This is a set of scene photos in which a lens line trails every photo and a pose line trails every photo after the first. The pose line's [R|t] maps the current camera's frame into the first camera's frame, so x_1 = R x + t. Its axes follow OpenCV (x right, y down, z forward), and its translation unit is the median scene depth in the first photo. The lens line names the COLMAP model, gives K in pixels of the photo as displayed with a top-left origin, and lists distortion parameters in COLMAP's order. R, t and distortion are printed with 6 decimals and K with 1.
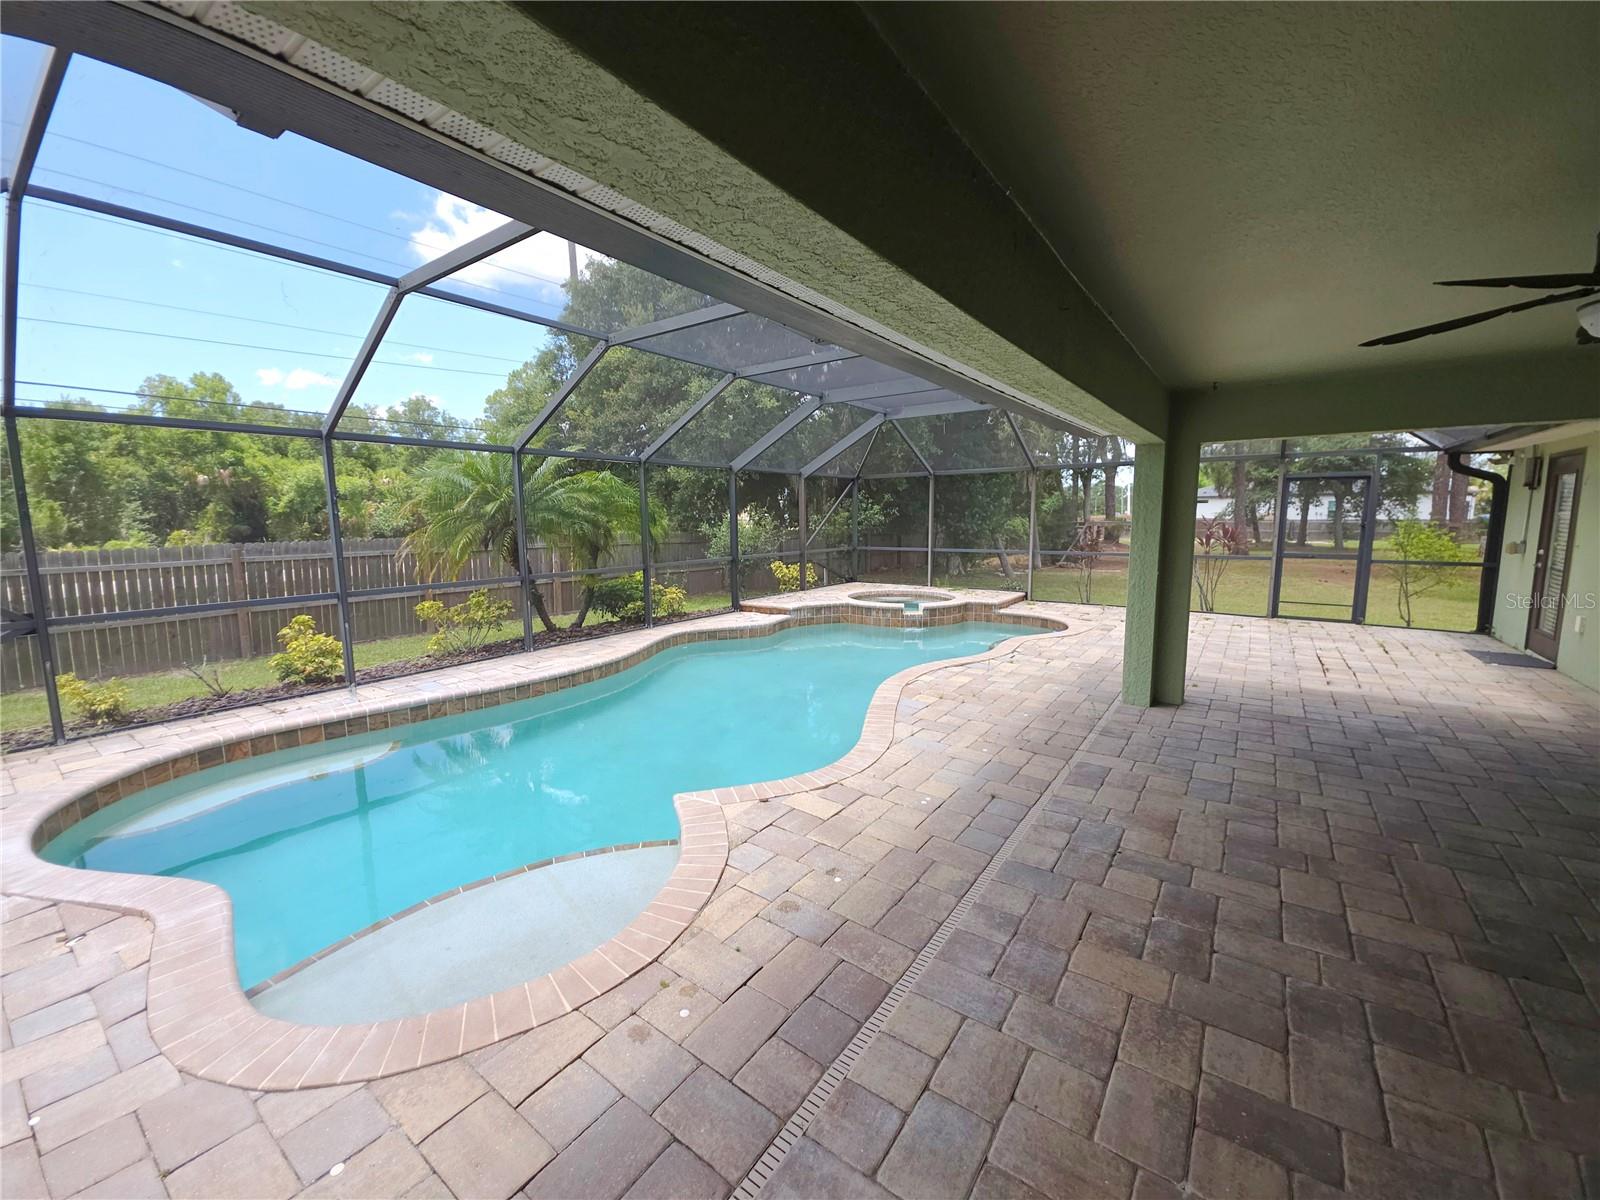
lens RADIAL K [[639.5, 0, 790.6], [0, 639.5, 593.3], [0, 0, 1]] dist [-0.013465, -0.003548]
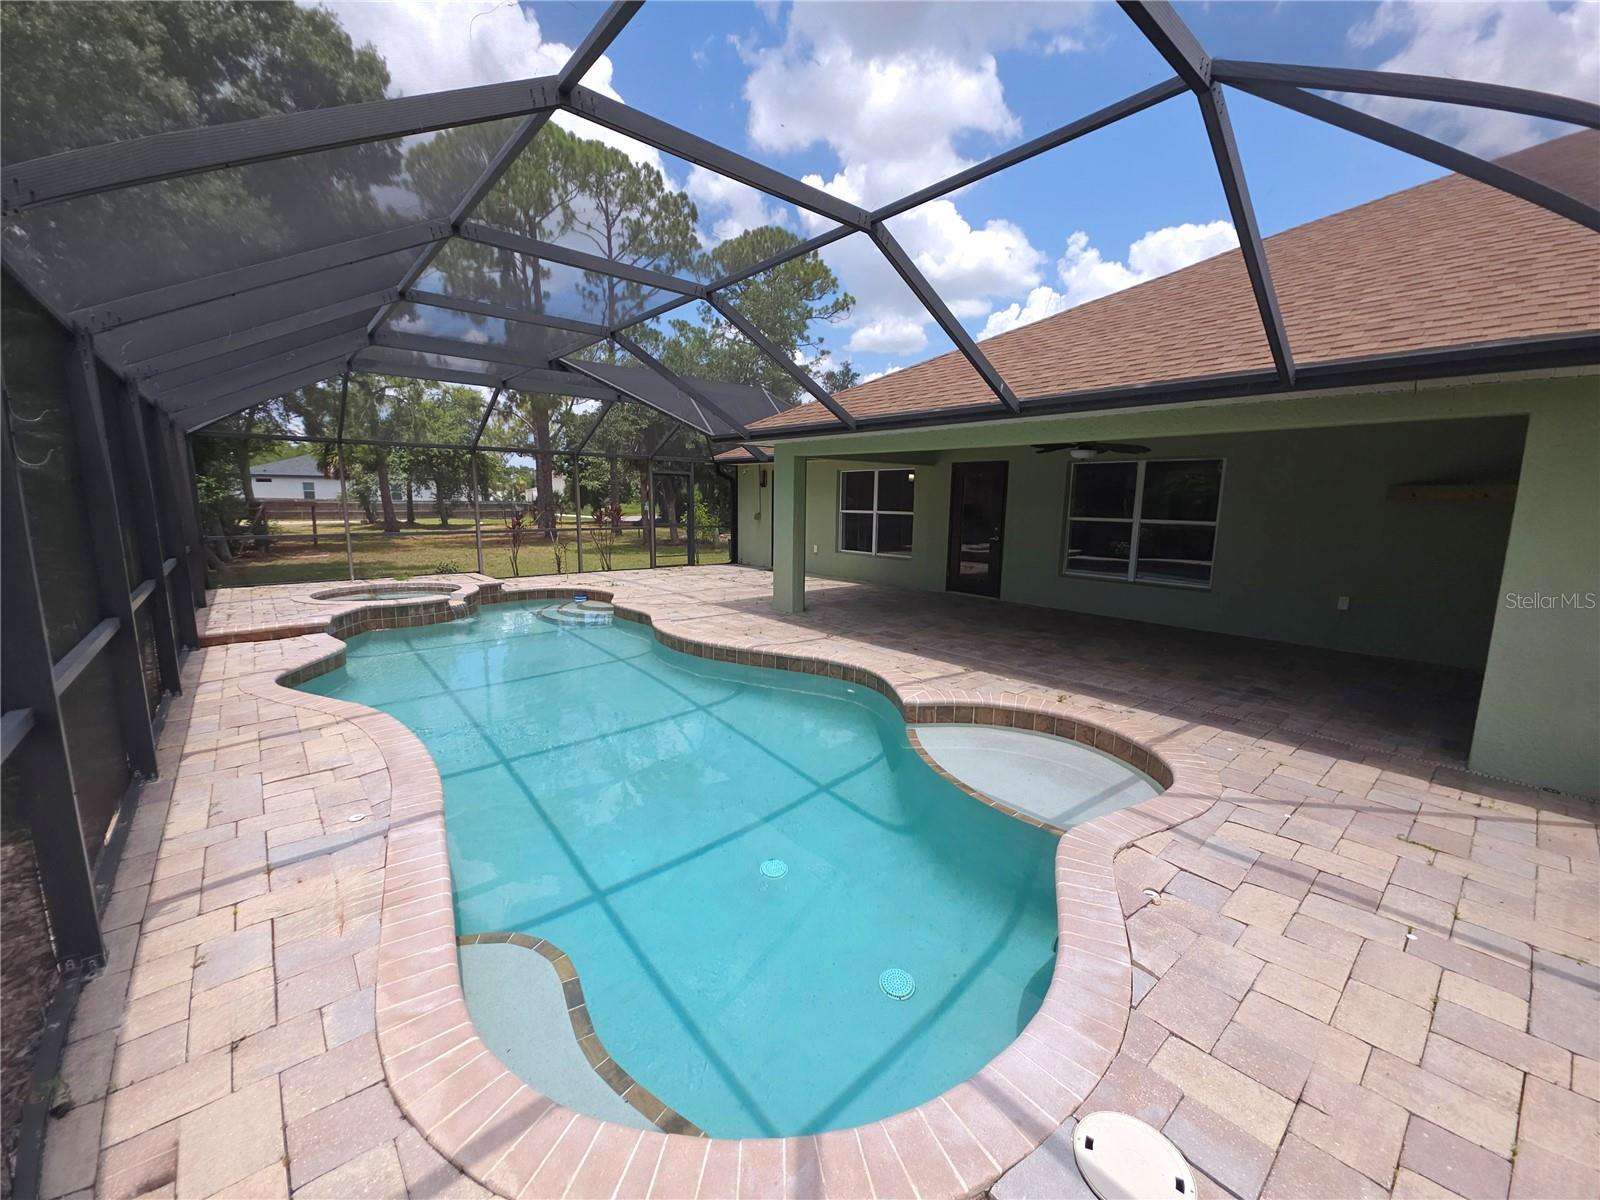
lens RADIAL K [[639.5, 0, 803.7], [0, 639.5, 596.0], [0, 0, 1]] dist [-0.013465, -0.003548]
pose [[0.226558, -0.139647, 0.963935, -0.552741], [0.107476, 0.987209, 0.117758, -0.032874], [-0.968050, 0.076921, 0.238669, 0.313066]]
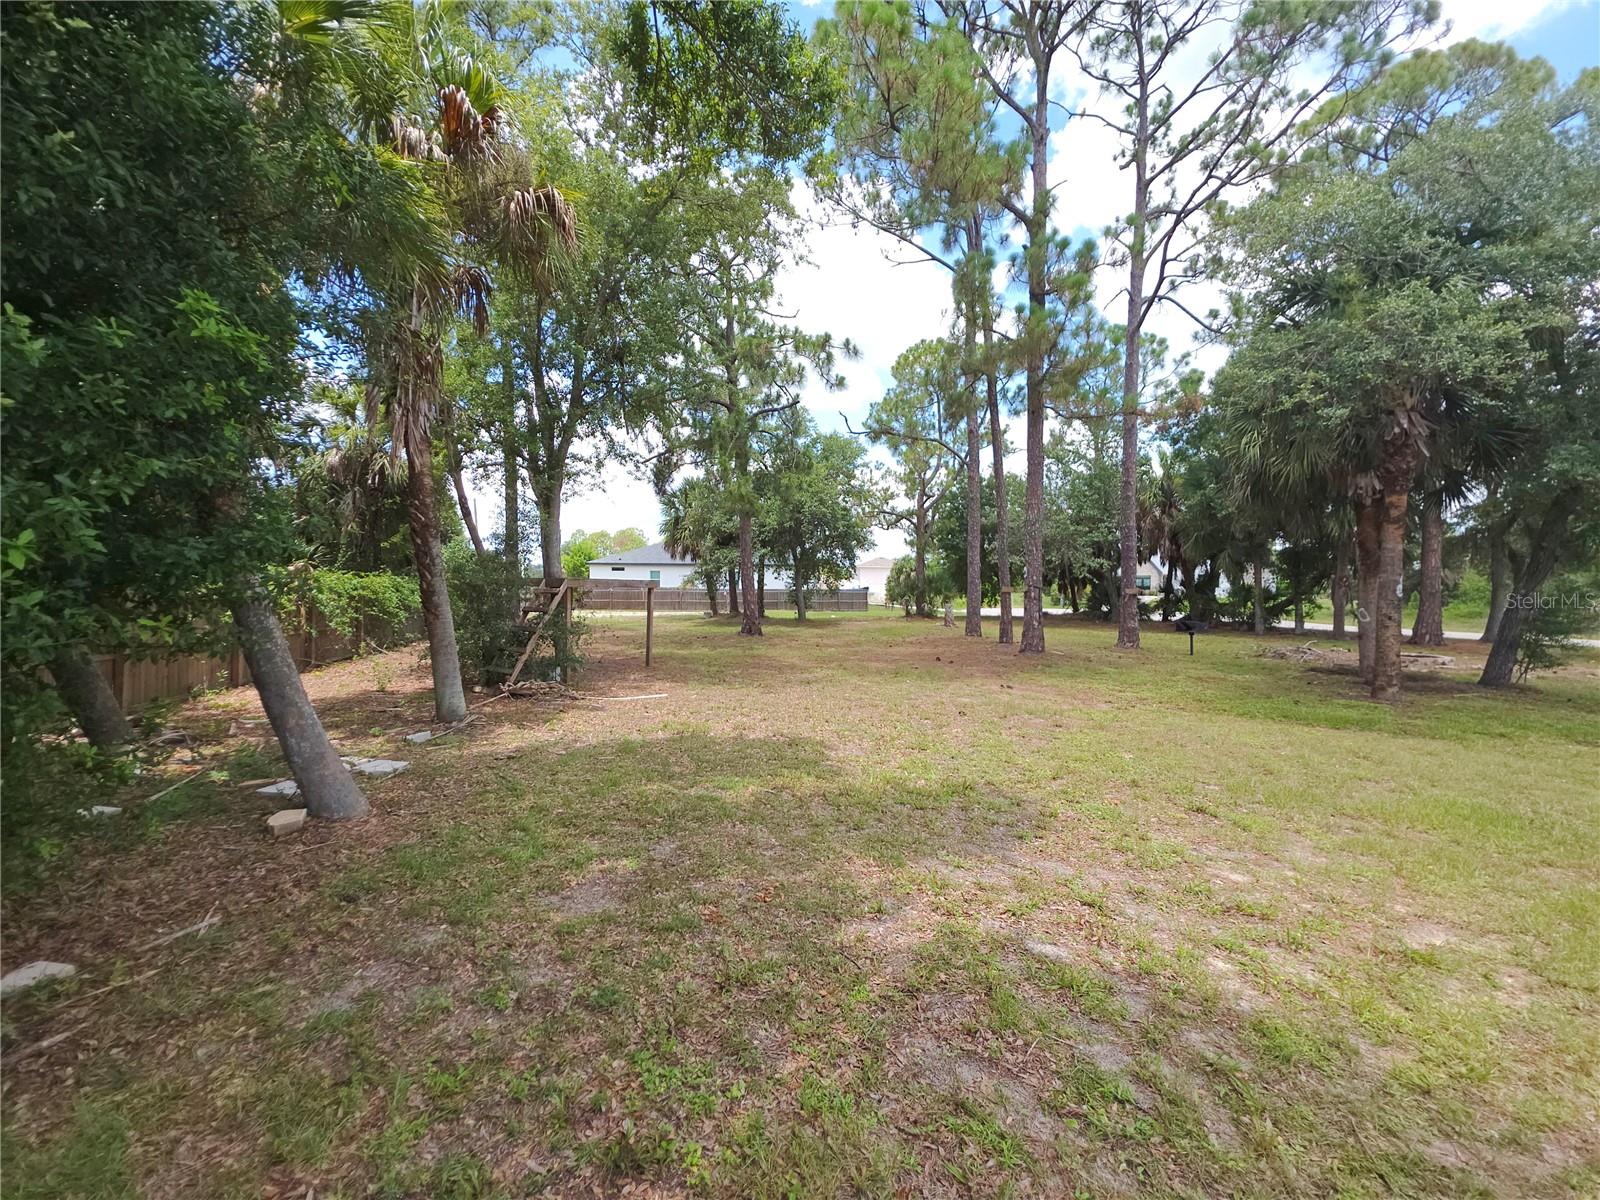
lens RADIAL K [[639.5, 0, 798.5], [0, 639.5, 599.7], [0, 0, 1]] dist [-0.013465, -0.003548]
pose [[0.630090, -0.005959, 0.776500, 0.676243], [0.092531, 0.993422, -0.067461, -0.149500], [-0.770990, 0.114357, 0.626496, 1.715283]]
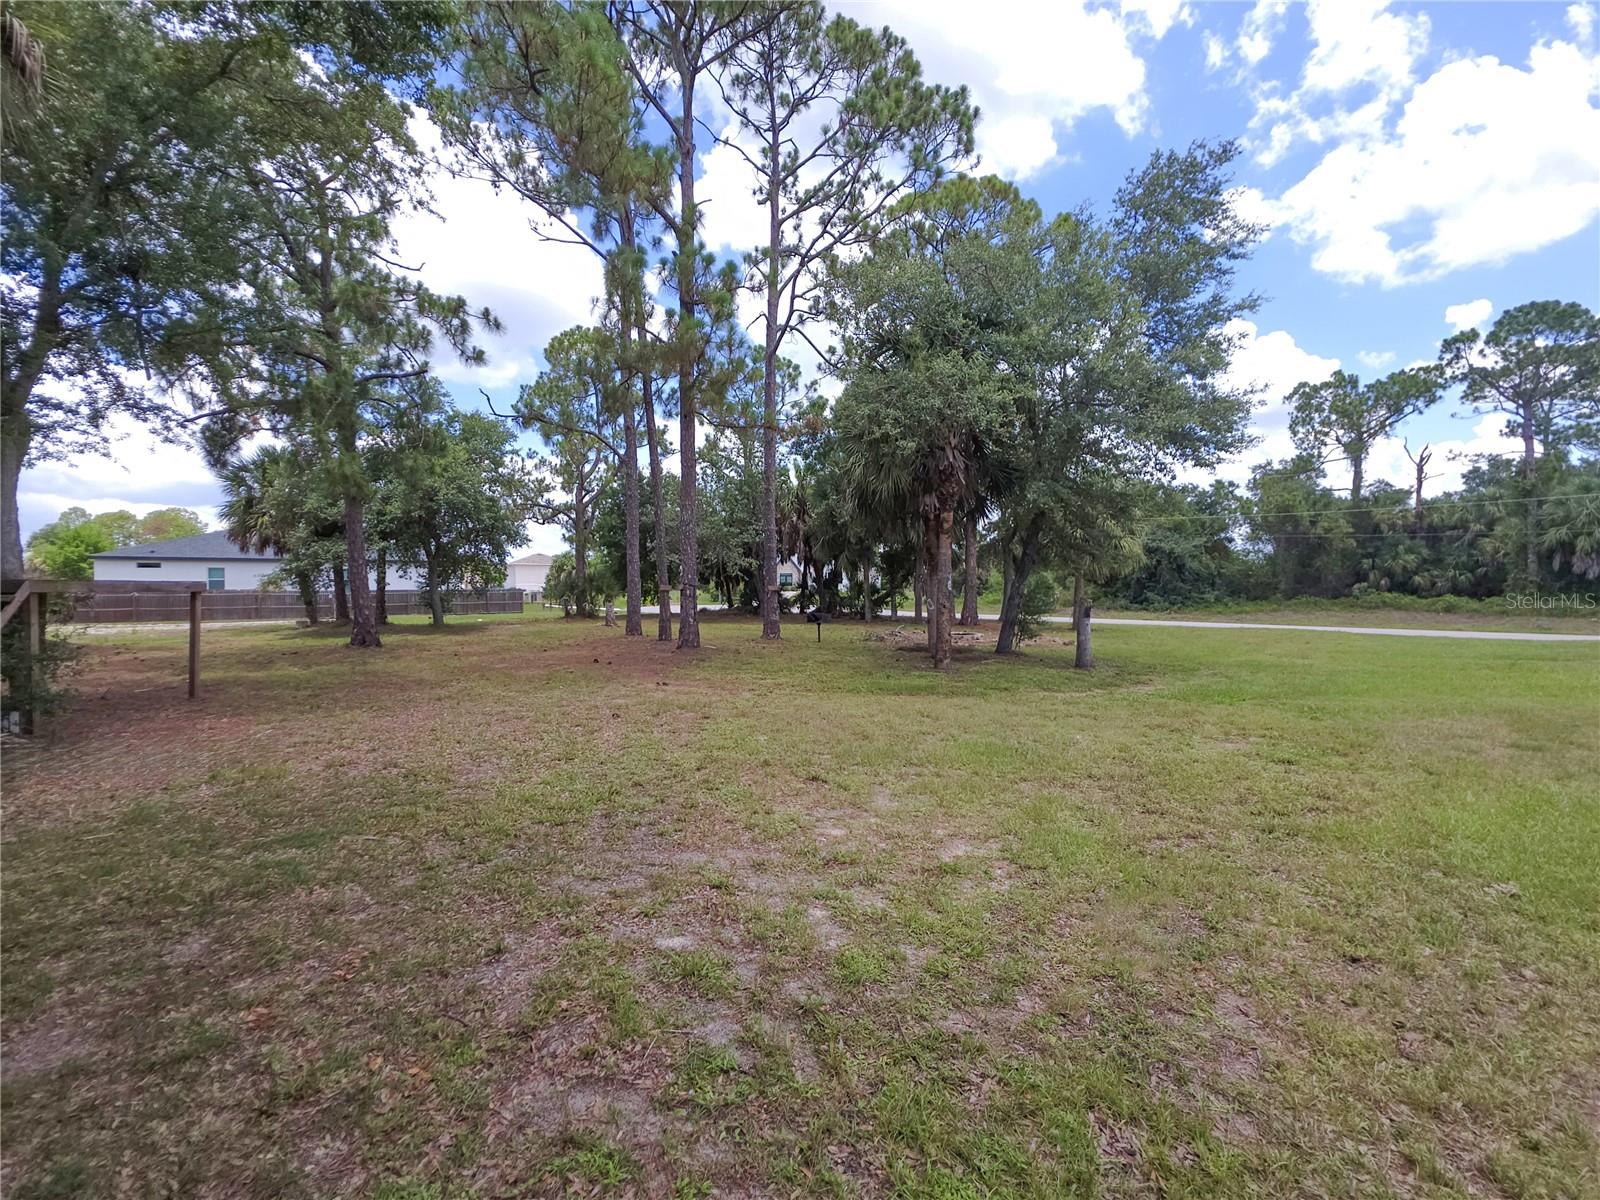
lens RADIAL K [[639.5, 0, 826.1], [0, 639.5, 597.5], [0, 0, 1]] dist [-0.013465, -0.003548]
pose [[0.132332, -0.014906, 0.991093, 0.684454], [0.135368, 0.990790, -0.003173, -0.148976], [-0.981918, 0.134582, 0.133131, 1.704223]]
